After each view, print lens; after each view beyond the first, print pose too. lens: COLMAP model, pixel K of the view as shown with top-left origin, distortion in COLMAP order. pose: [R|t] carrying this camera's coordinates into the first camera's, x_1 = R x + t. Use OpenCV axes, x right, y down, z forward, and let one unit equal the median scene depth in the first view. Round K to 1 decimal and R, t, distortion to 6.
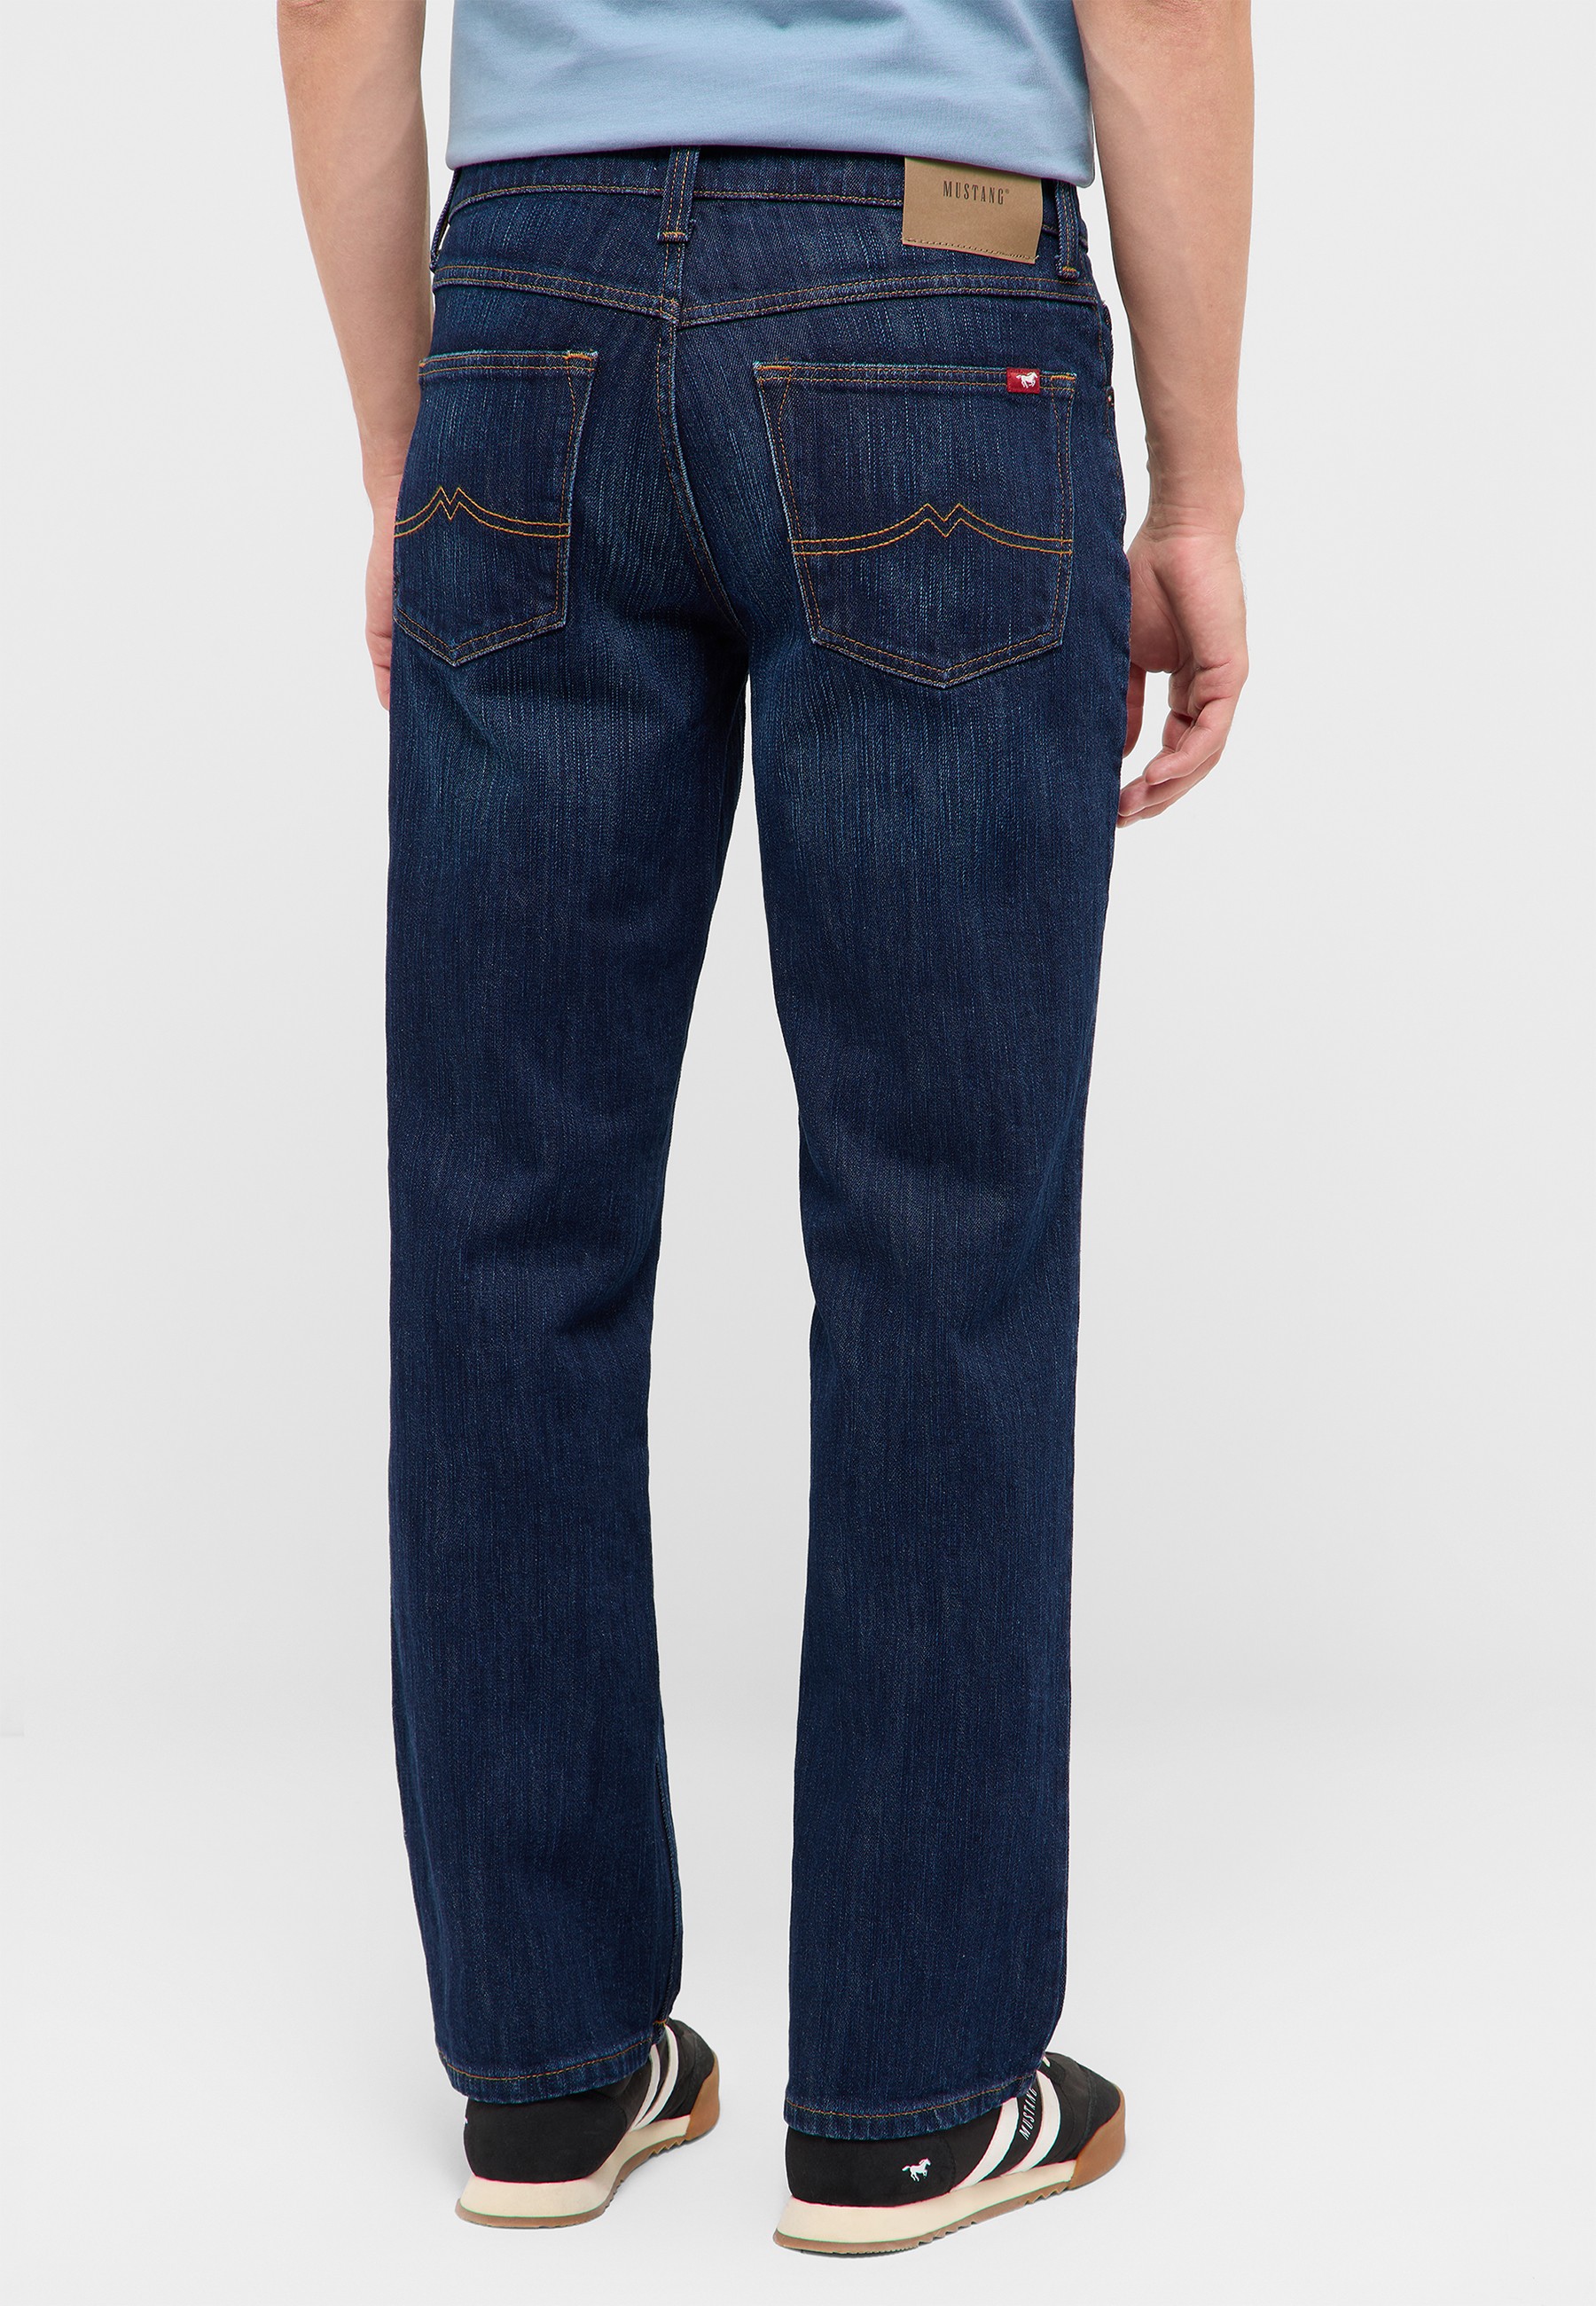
lens RADIAL K [[6275.9, 0, 798.0], [0, 6275.9, 1153.0], [0, 0, 1]] dist [0.646098, 1.228412]
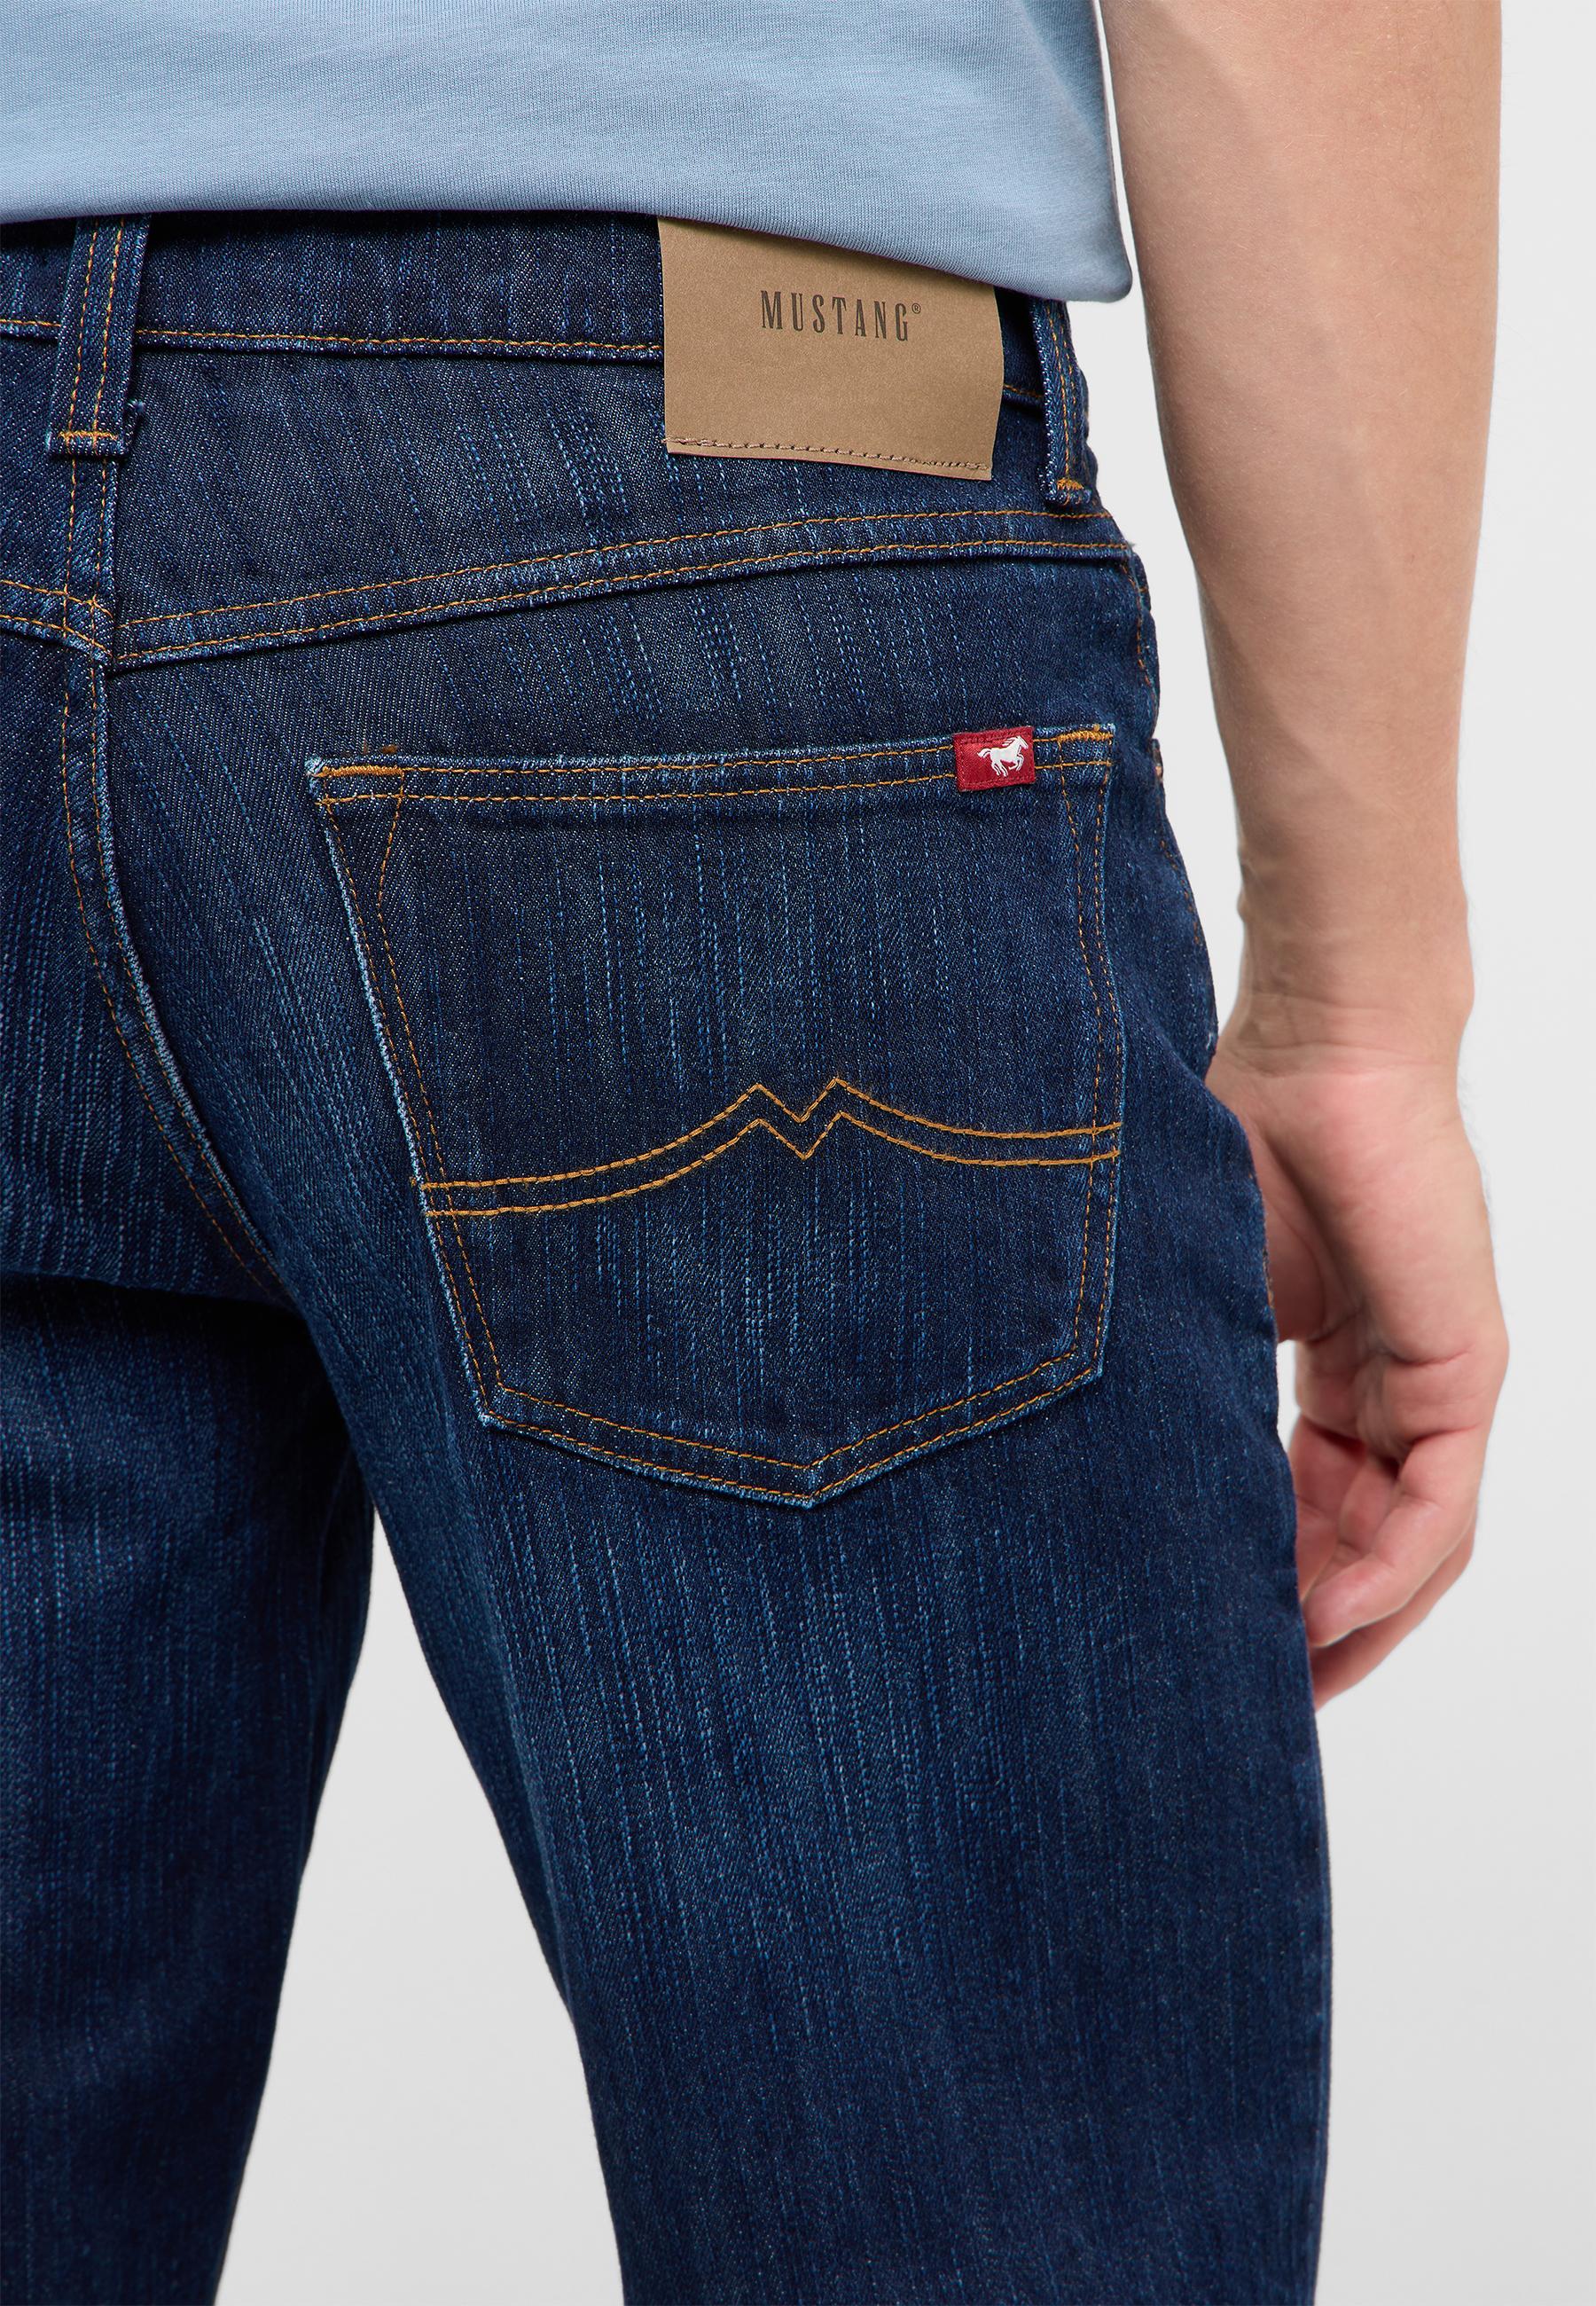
lens RADIAL K [[7323.1, 0, 798.0], [0, 7323.1, 1153.0], [0, 0, 1]] dist [1.086807, -1.053200]
pose [[0.998124, -0.041321, 0.045175, 0.001803], [0.041750, 0.999091, -0.008603, -0.093841], [-0.044778, 0.010473, 0.998942, 0.532029]]
